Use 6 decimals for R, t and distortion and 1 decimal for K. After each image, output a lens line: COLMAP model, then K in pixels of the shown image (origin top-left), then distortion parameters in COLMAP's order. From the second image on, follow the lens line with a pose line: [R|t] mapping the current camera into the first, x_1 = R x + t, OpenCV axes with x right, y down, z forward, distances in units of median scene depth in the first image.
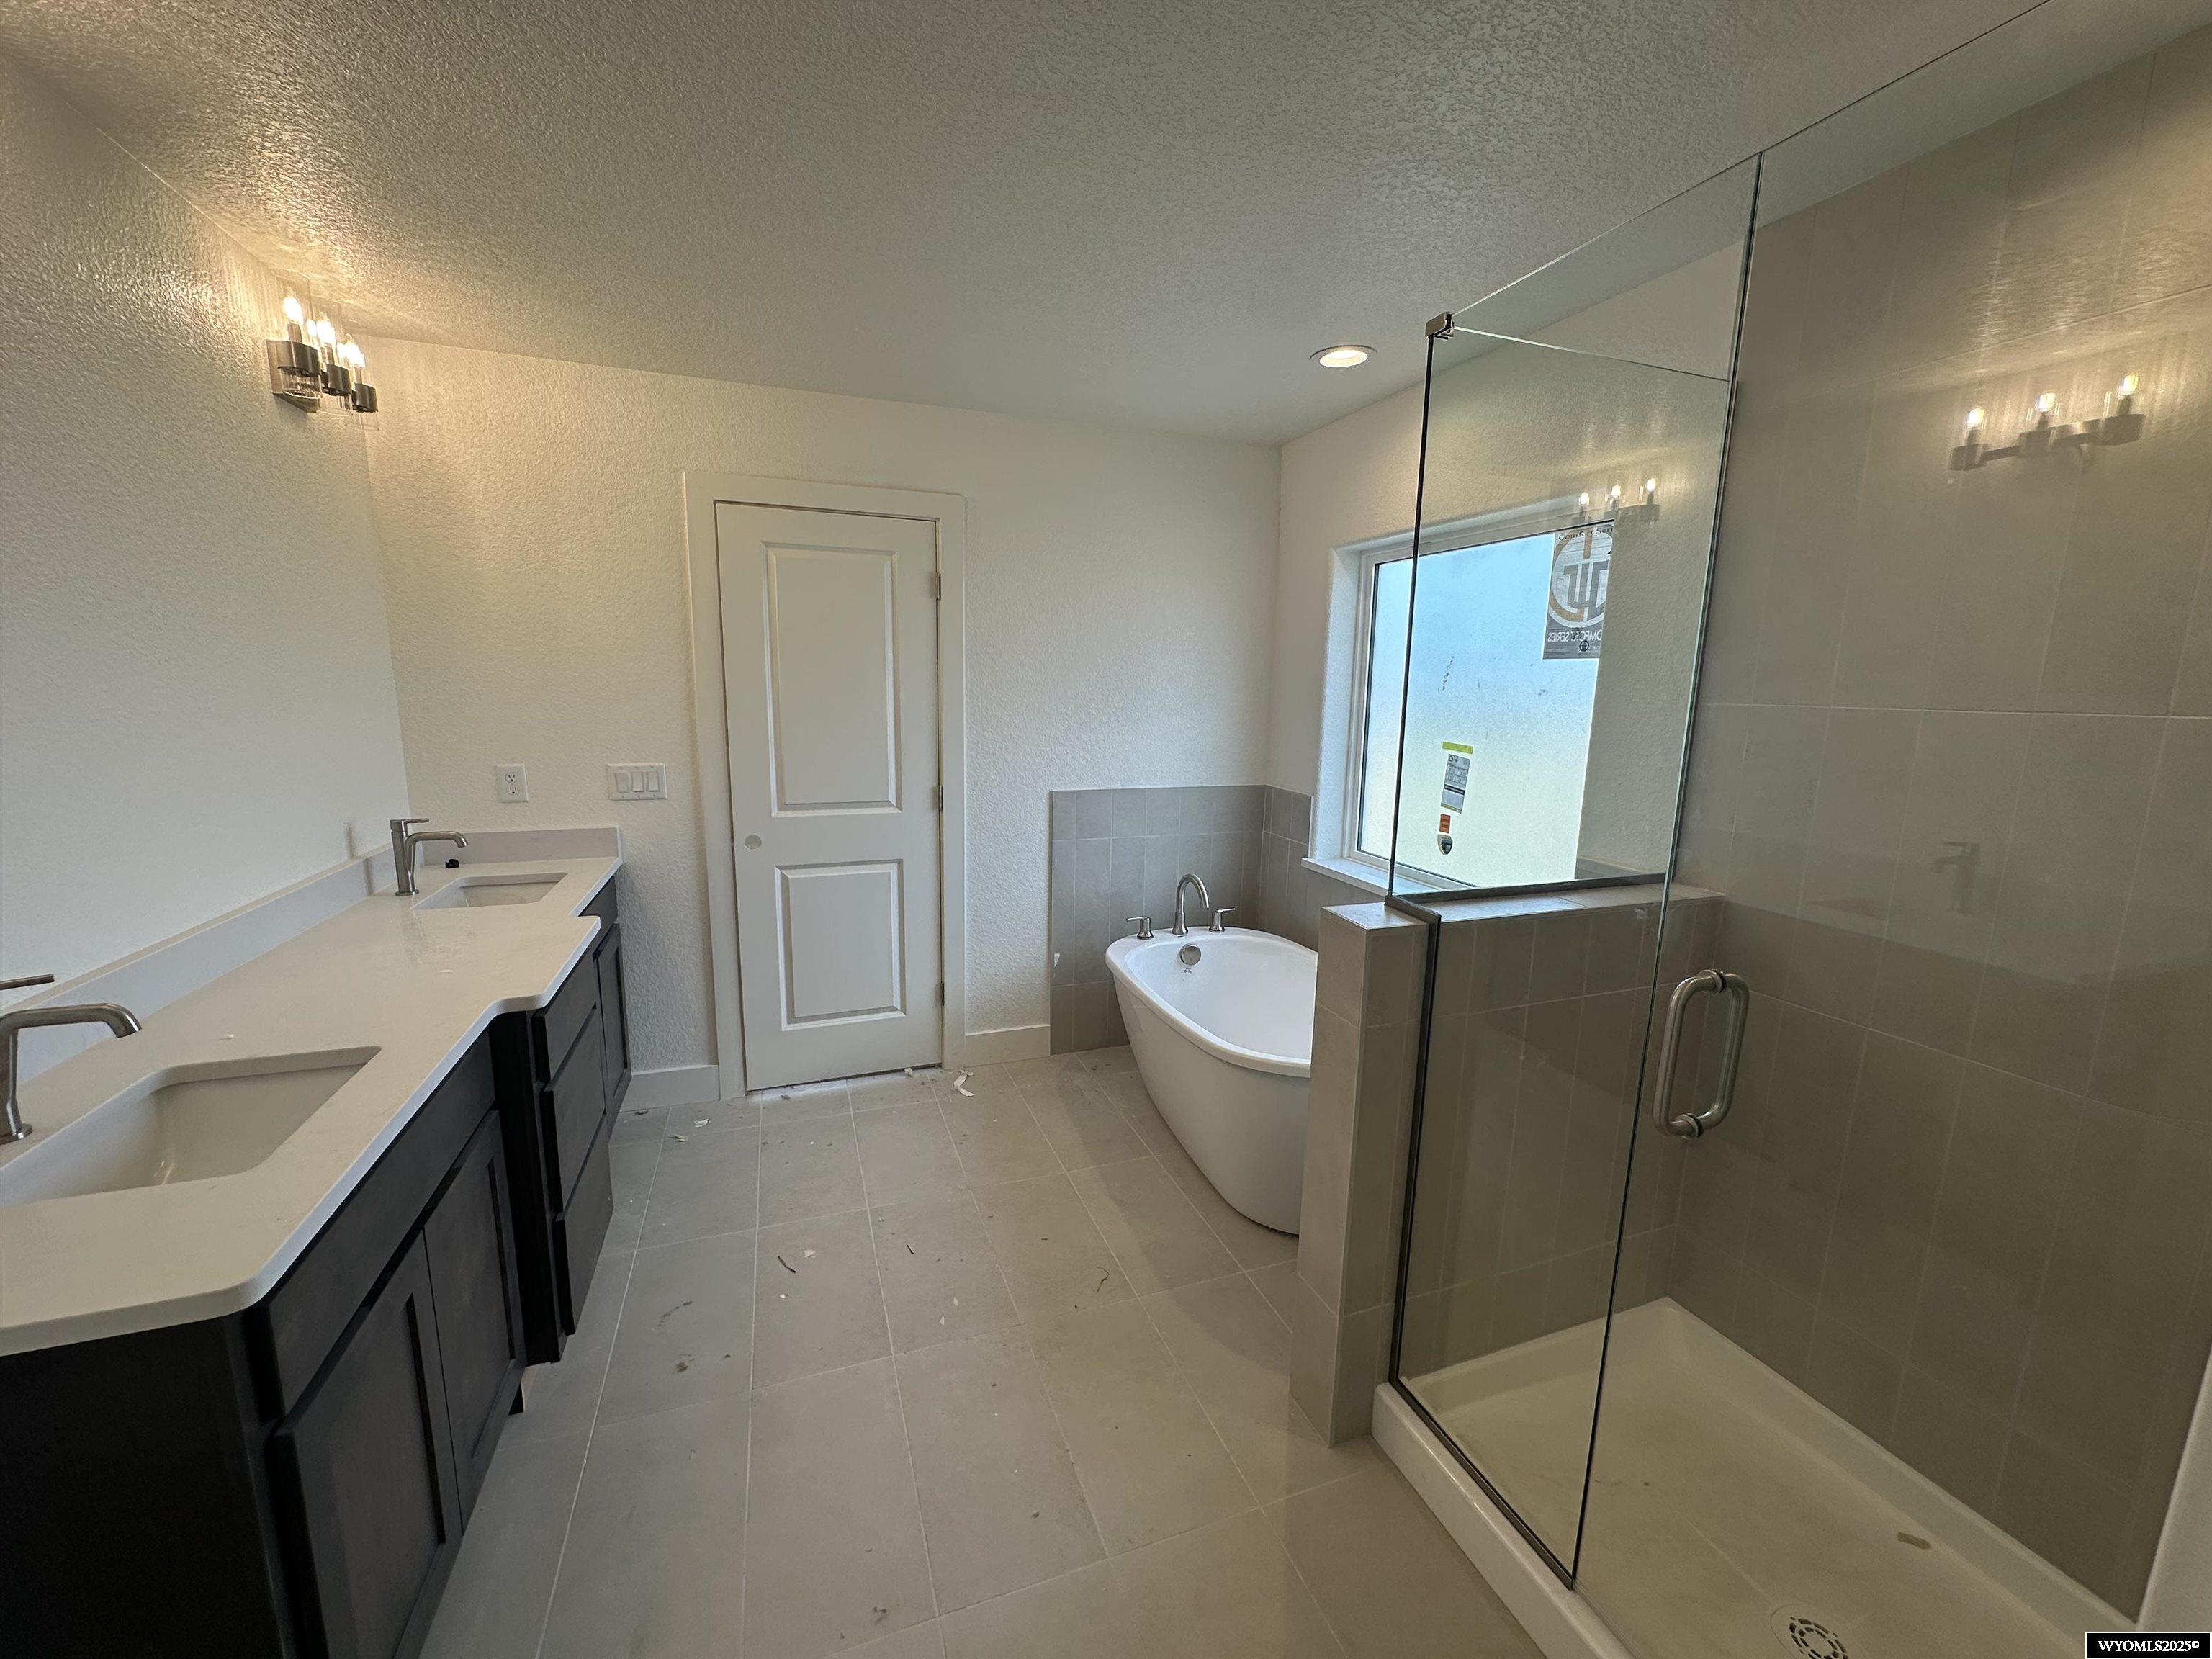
lens RADIAL K [[884.4, 0, 1121.4], [0, 884.4, 807.9], [0, 0, 1]] dist [-0.010457, 0.000224]
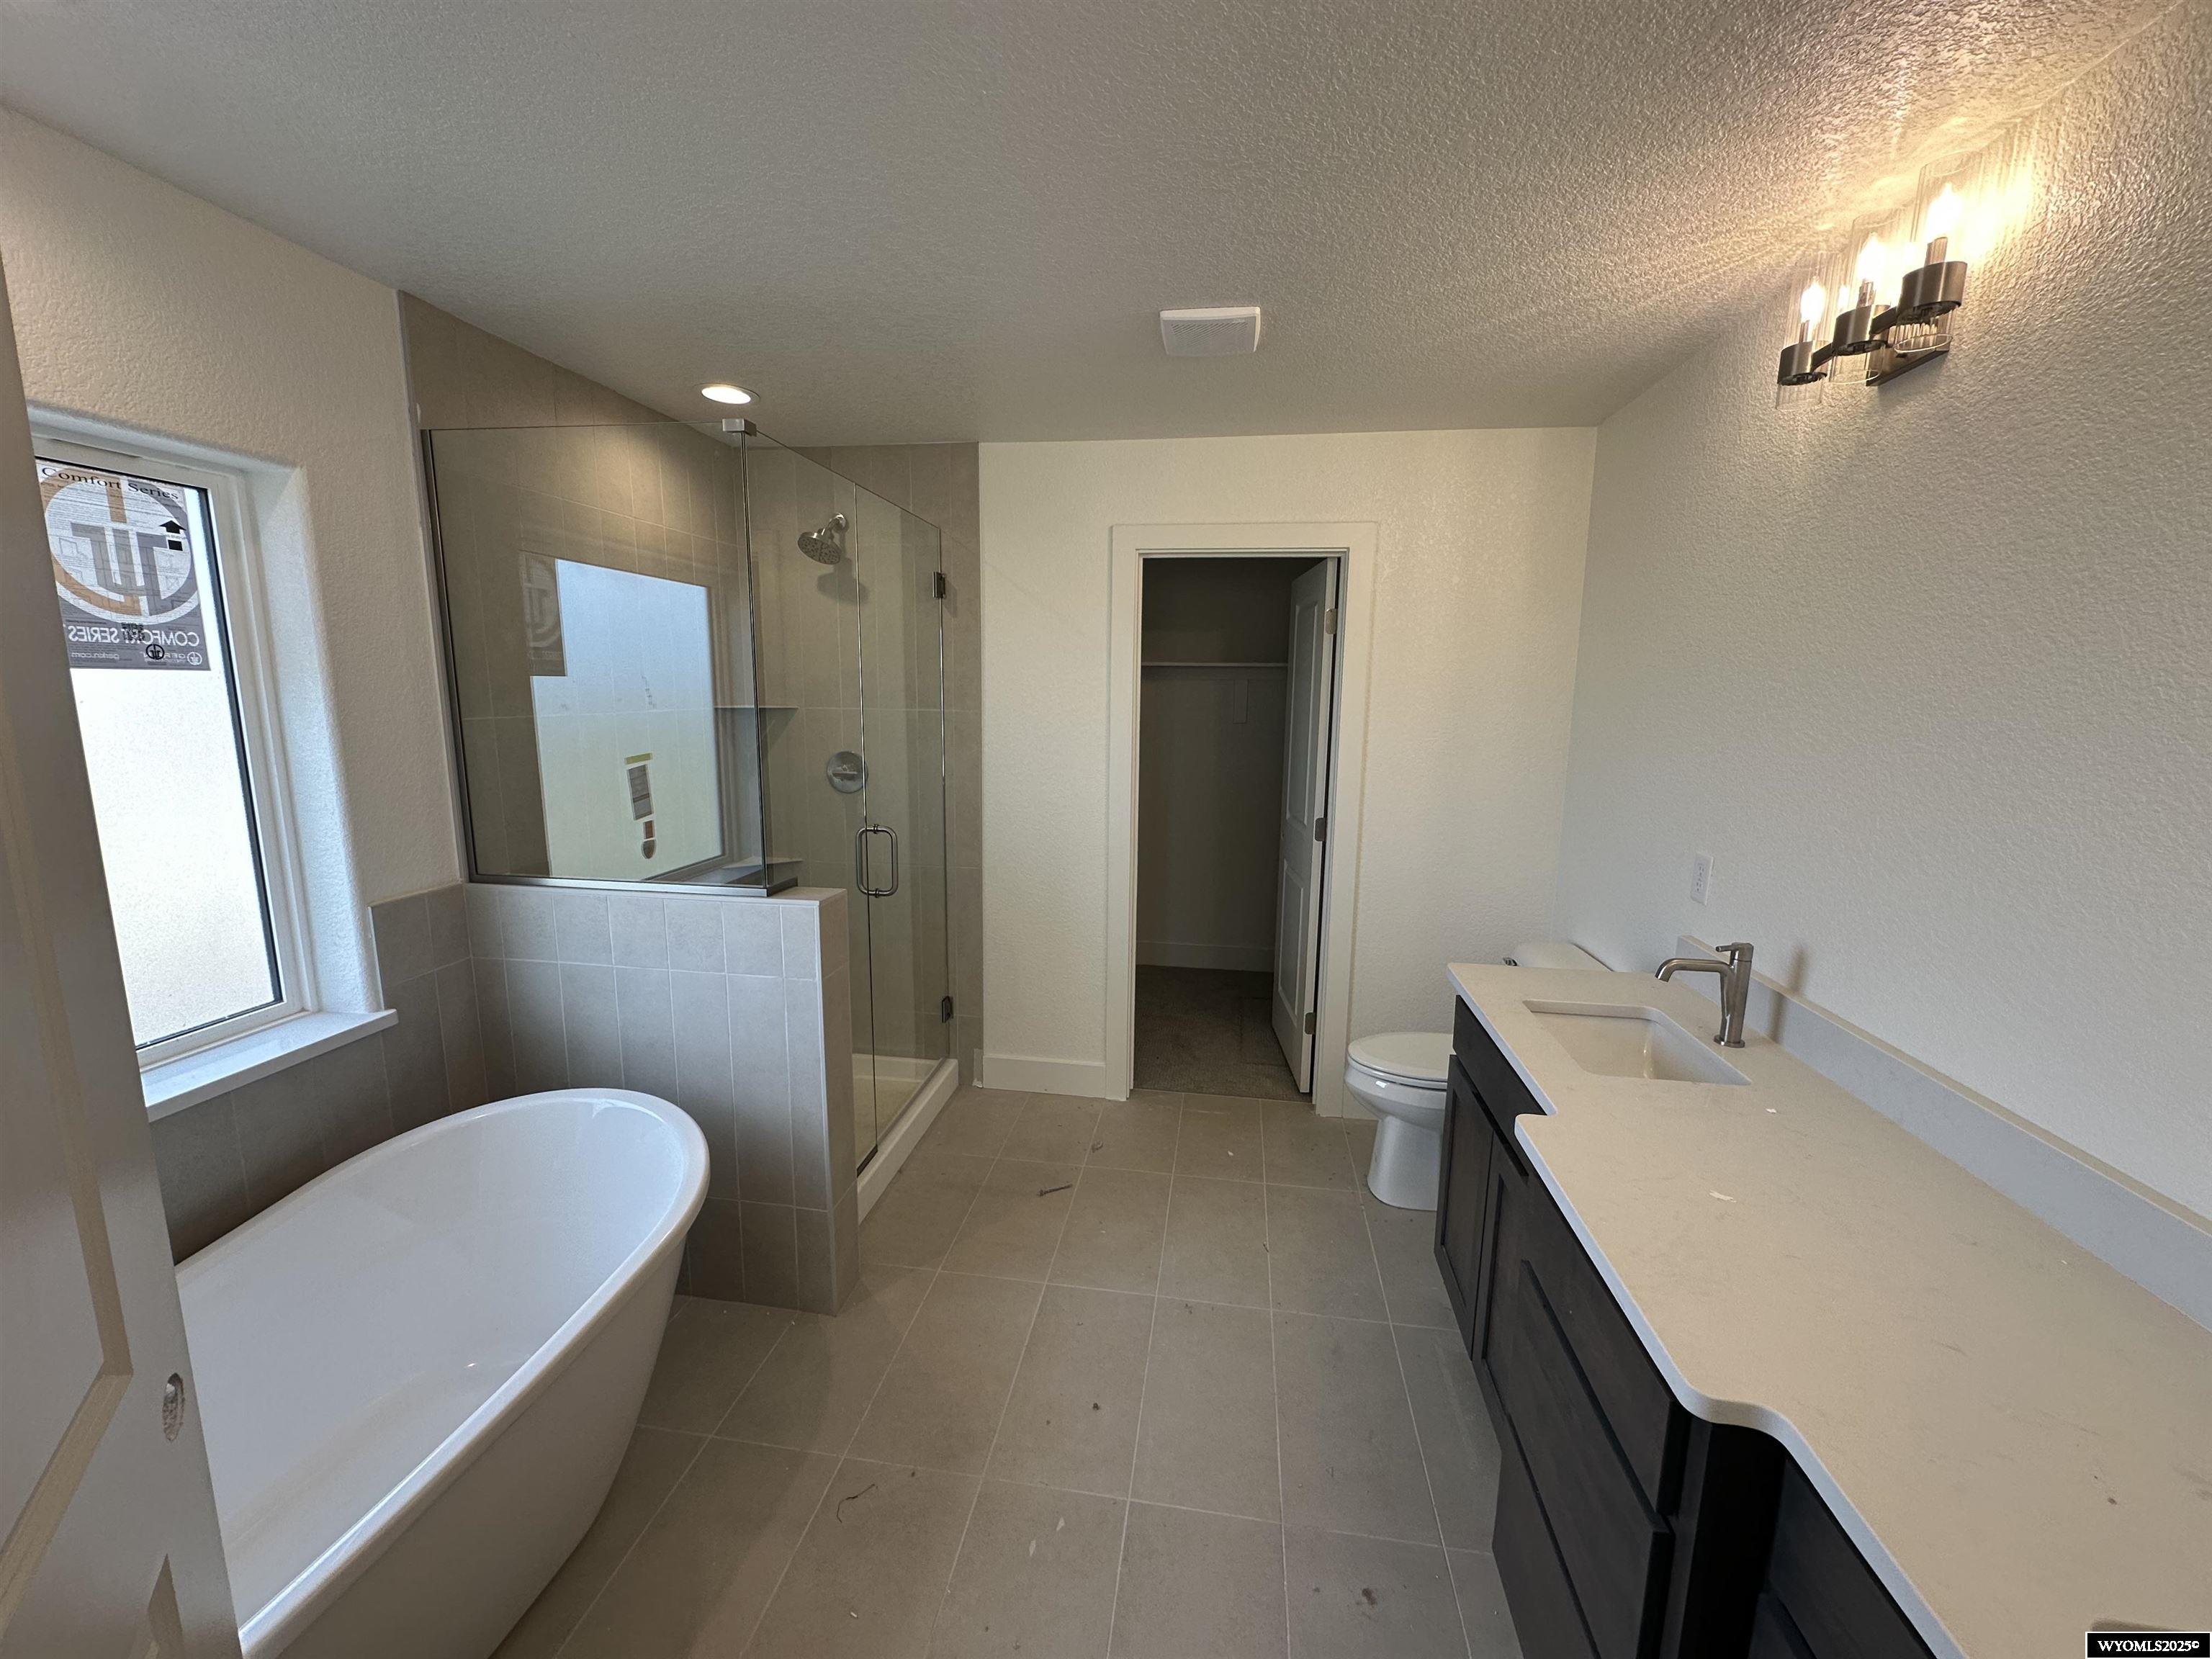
lens RADIAL K [[884.4, 0, 1095.1], [0, 884.4, 832.5], [0, 0, 1]] dist [-0.010457, 0.000224]
pose [[-0.867857, -0.081862, 0.490023, -0.478310], [0.075994, 0.952851, 0.293770, -0.192715], [-0.490967, 0.292189, -0.820717, 1.240185]]
